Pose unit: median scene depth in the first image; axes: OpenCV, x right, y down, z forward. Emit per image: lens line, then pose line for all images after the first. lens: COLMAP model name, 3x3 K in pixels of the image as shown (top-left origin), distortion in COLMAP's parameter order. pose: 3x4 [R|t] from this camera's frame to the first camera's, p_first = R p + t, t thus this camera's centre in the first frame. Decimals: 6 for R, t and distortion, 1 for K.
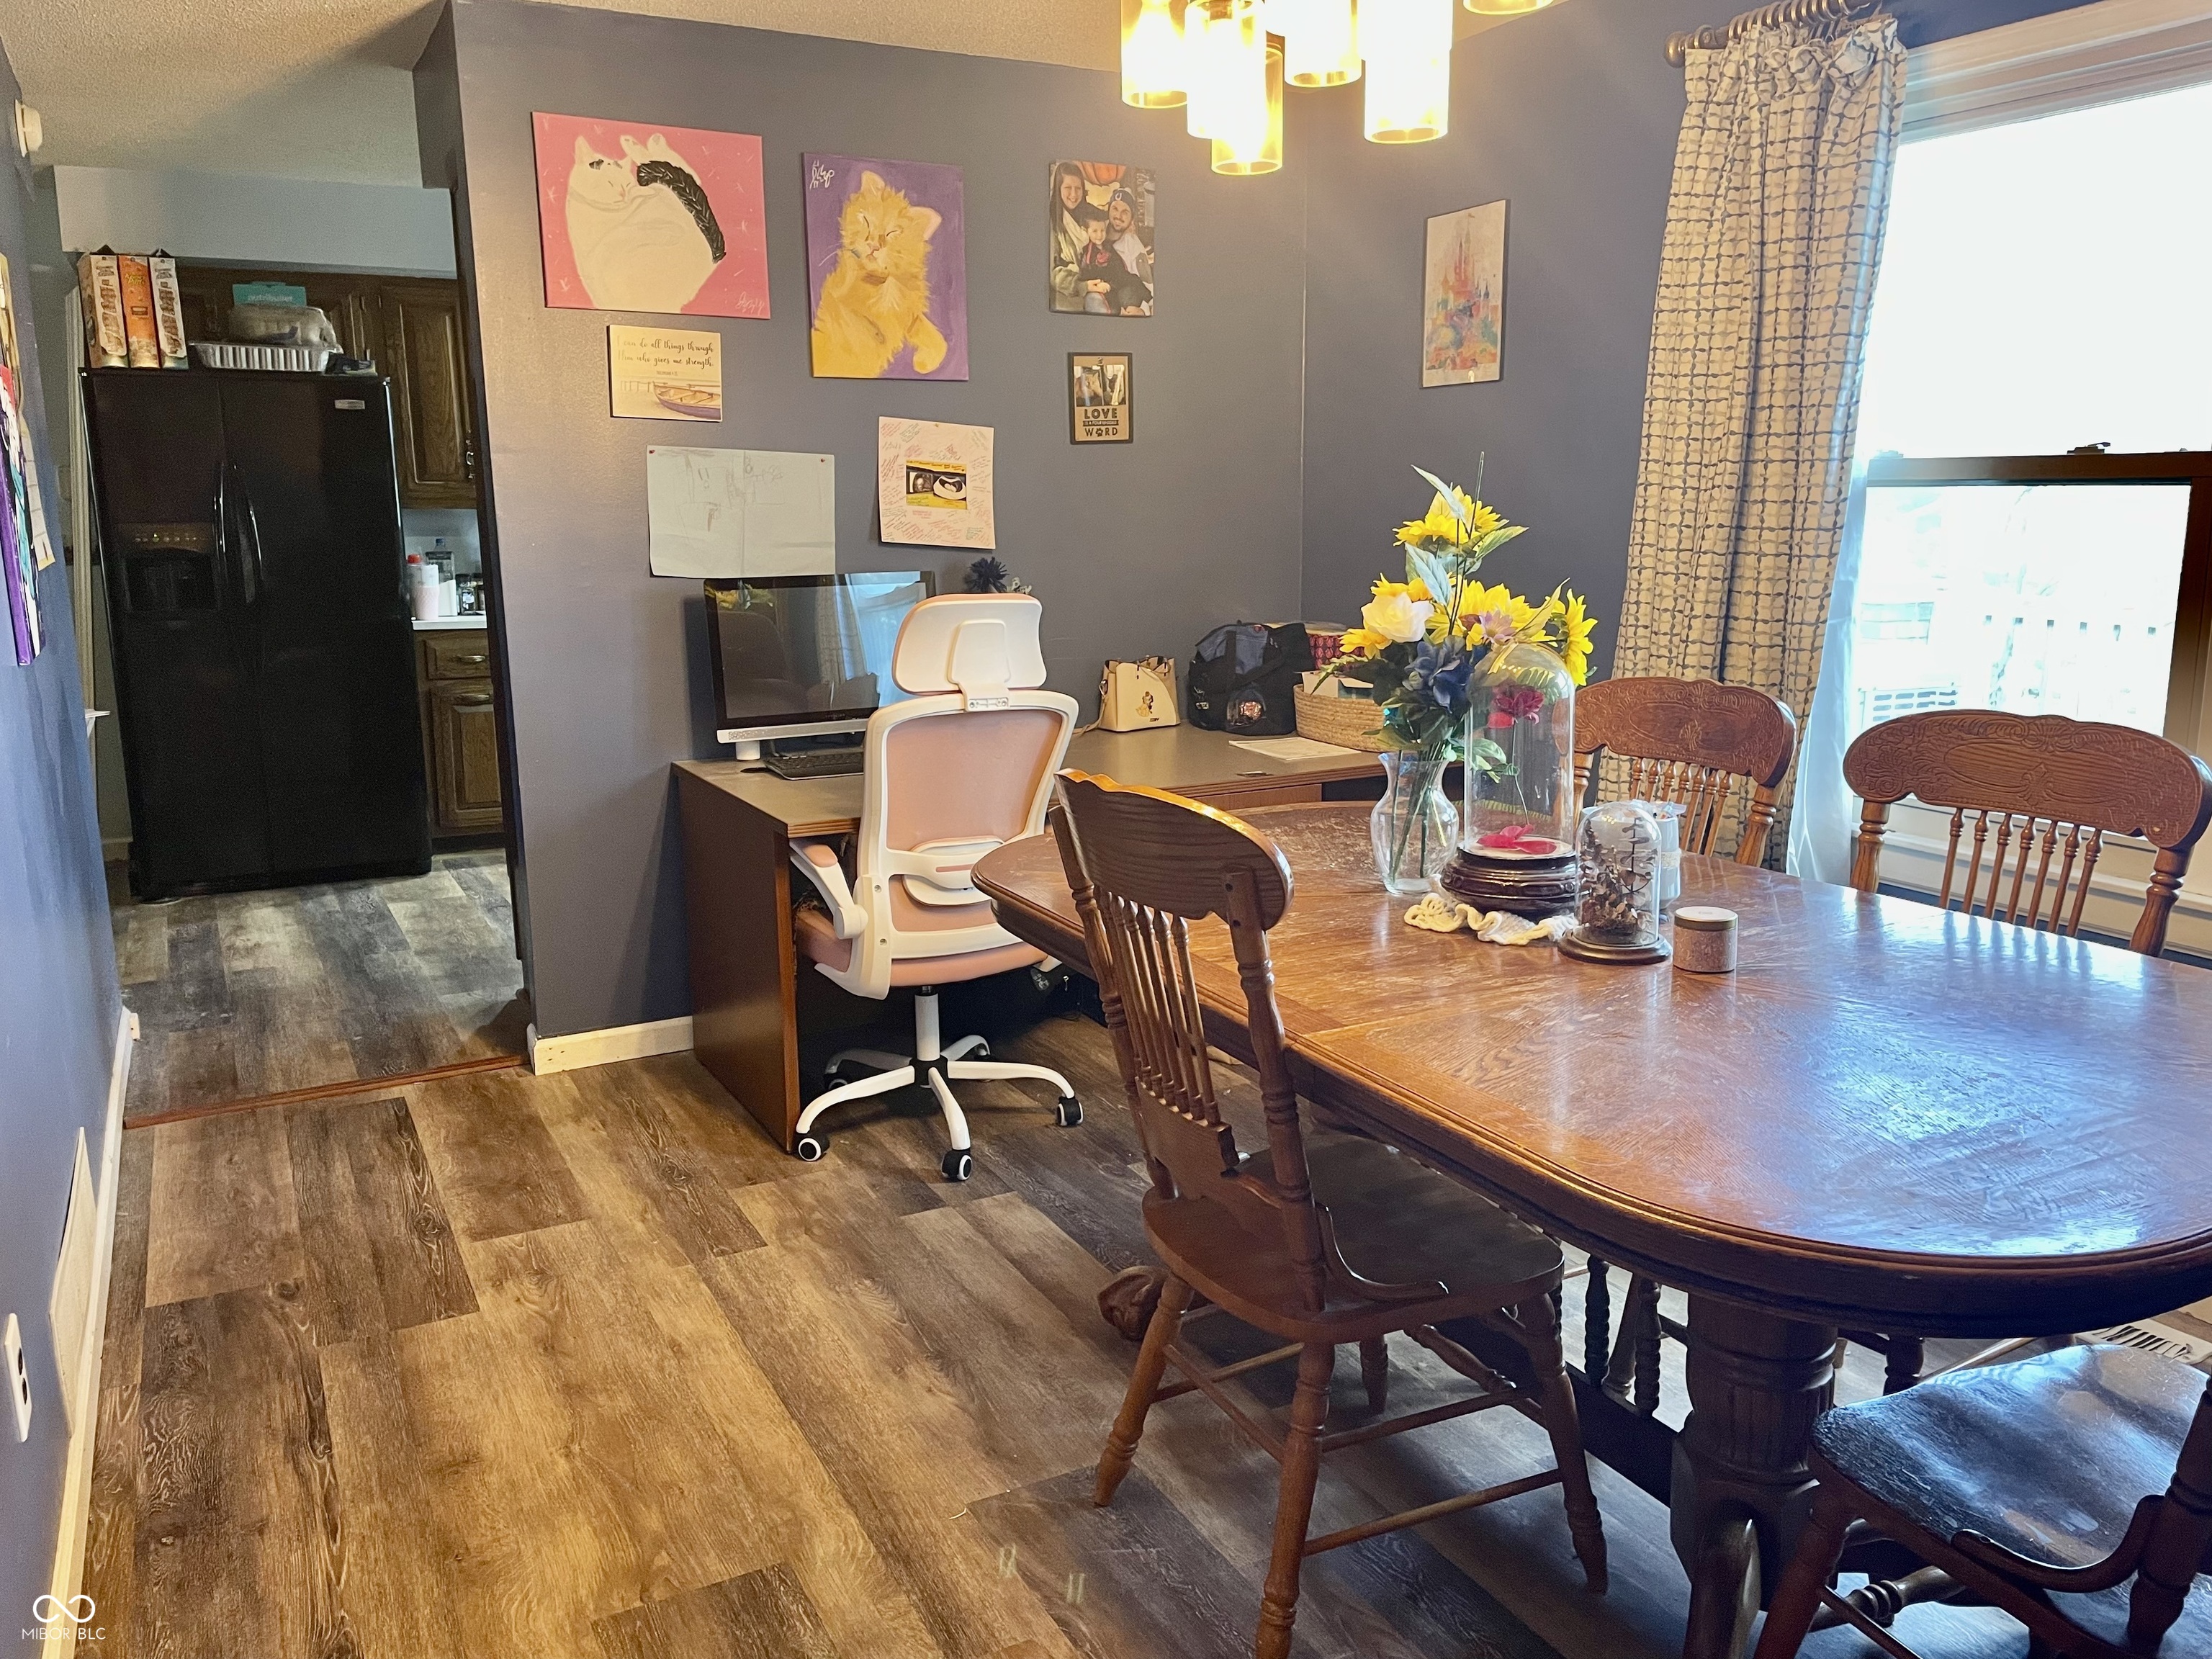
lens RADIAL K [[1688.9, 0, 1102.4], [0, 1688.9, 827.3], [0, 0, 1]] dist [0.042085, -0.006175]
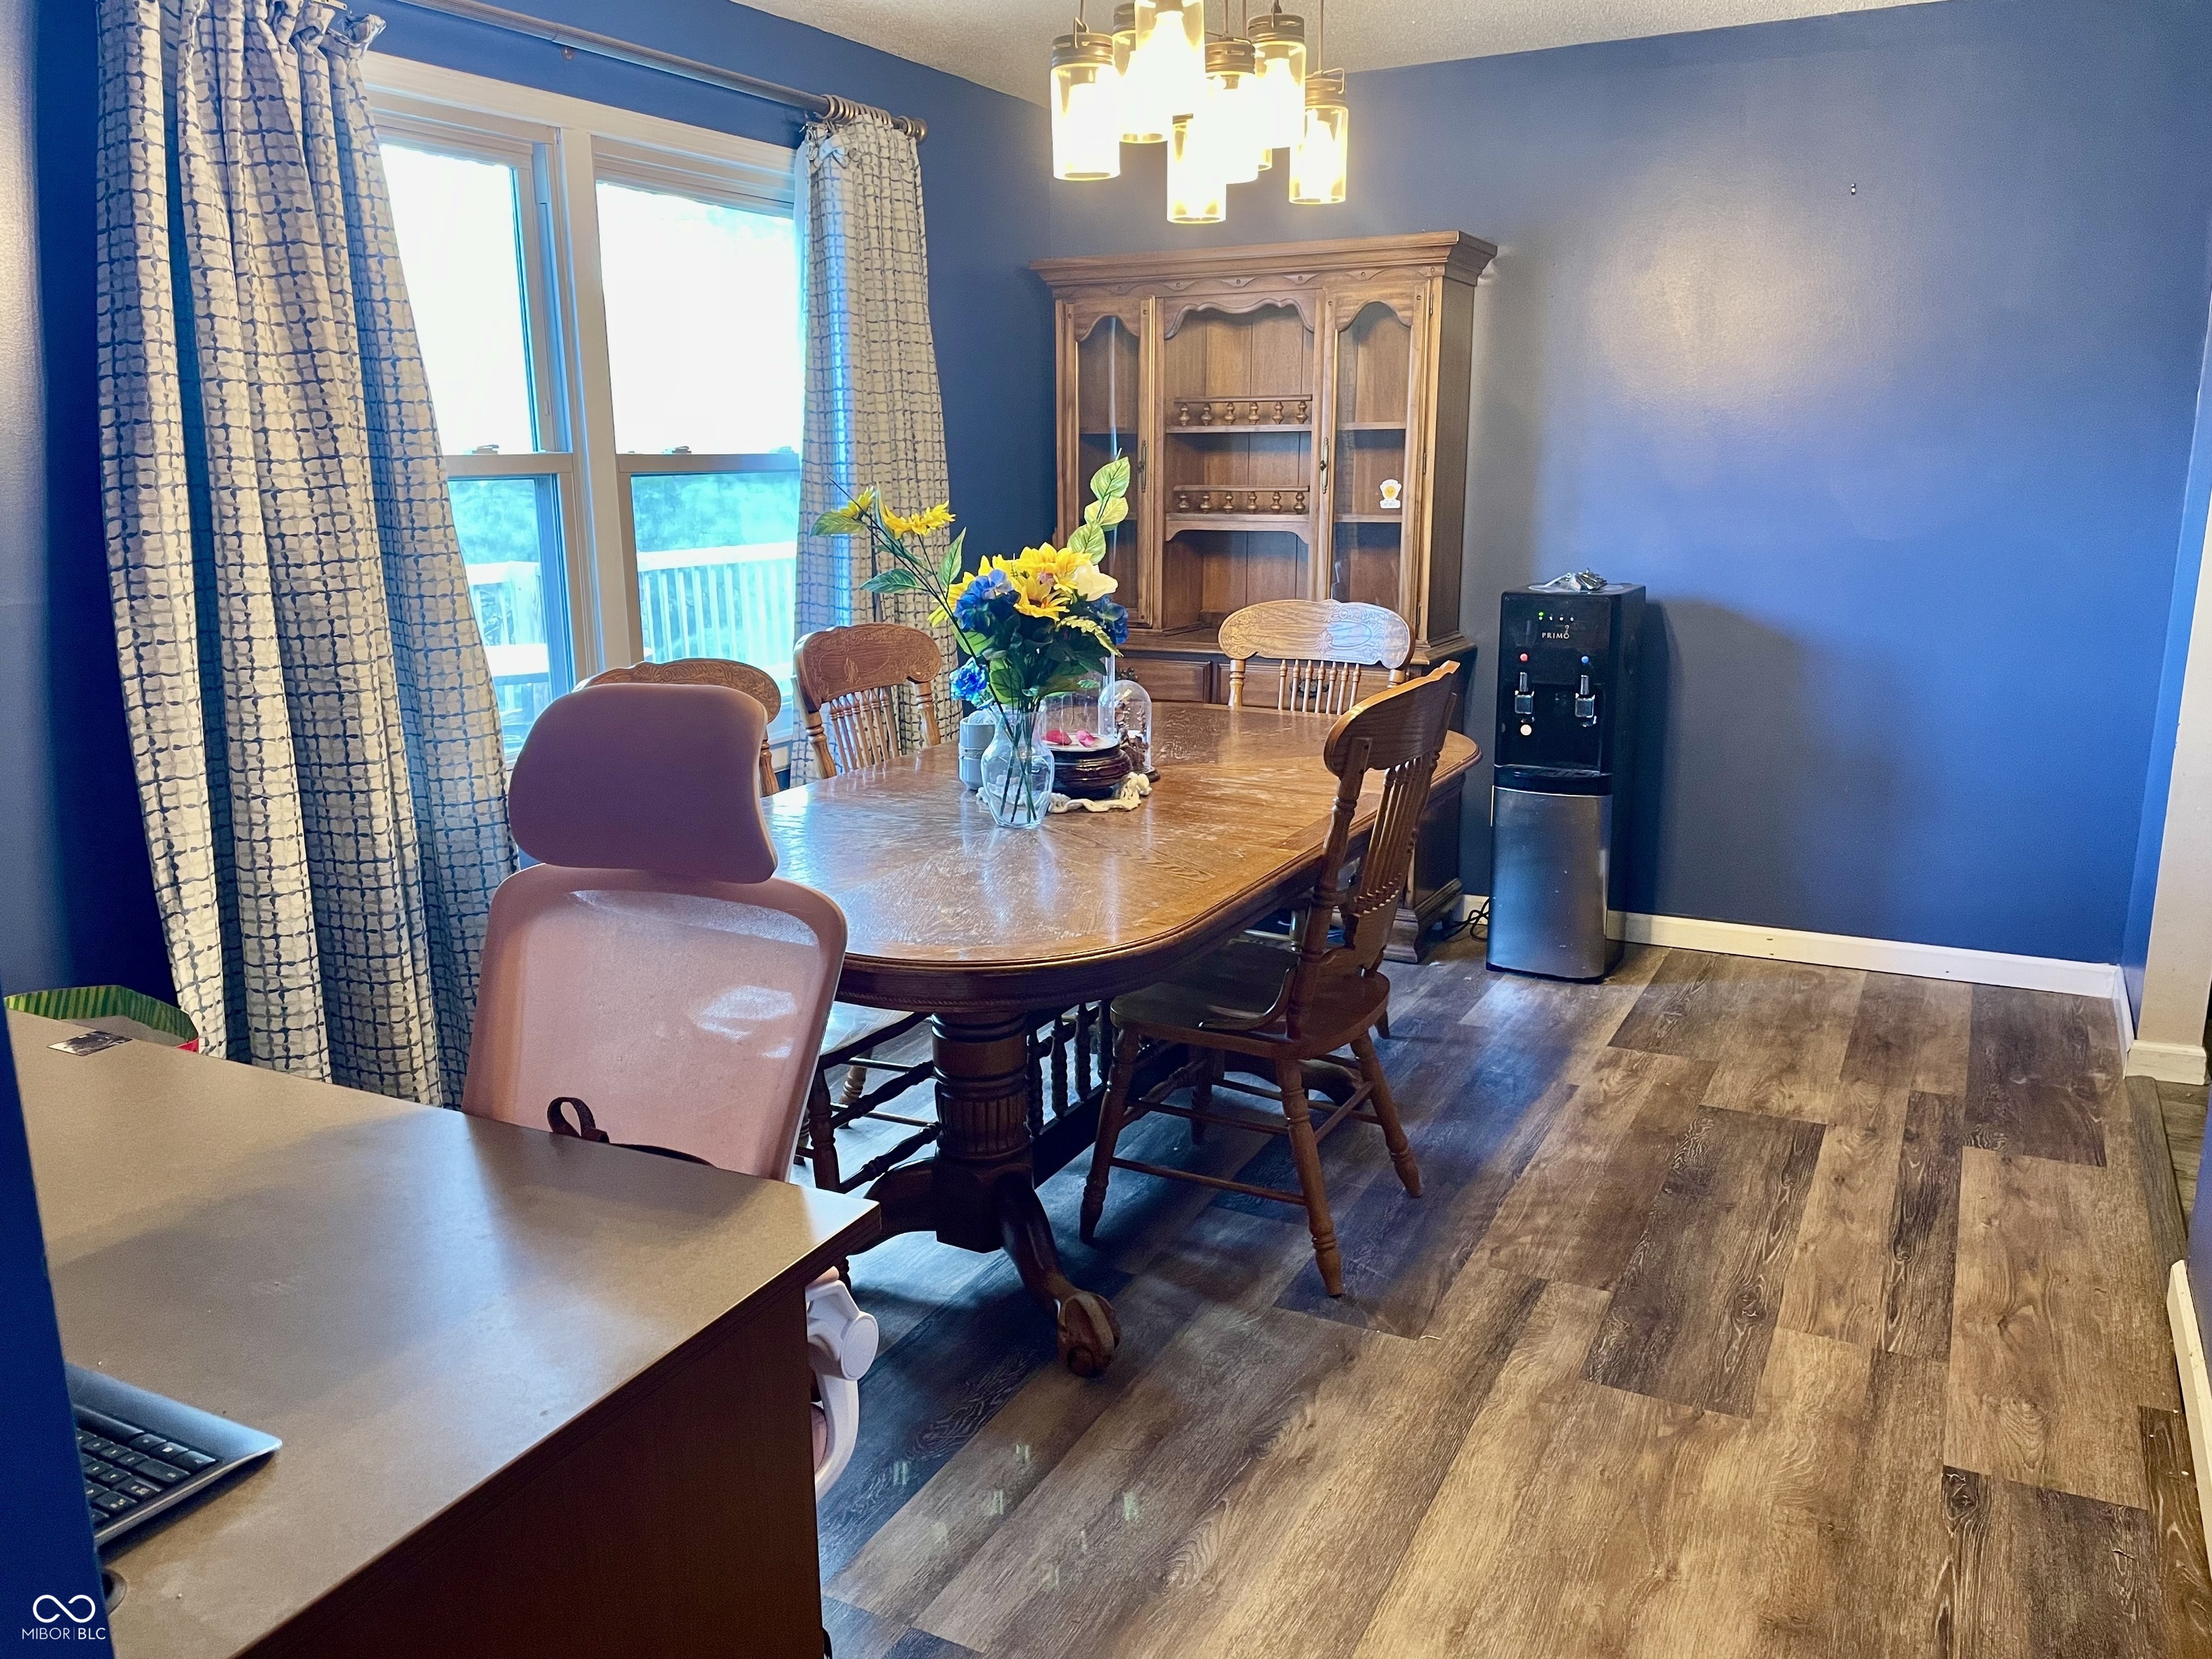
lens RADIAL K [[1688.9, 0, 1101.7], [0, 1688.9, 832.5], [0, 0, 1]] dist [0.042085, -0.006175]
pose [[-0.569715, -0.176023, 0.802771, -0.799468], [0.177731, 0.927291, 0.329459, -0.338395], [-0.802394, 0.330375, -0.497007, 1.569943]]
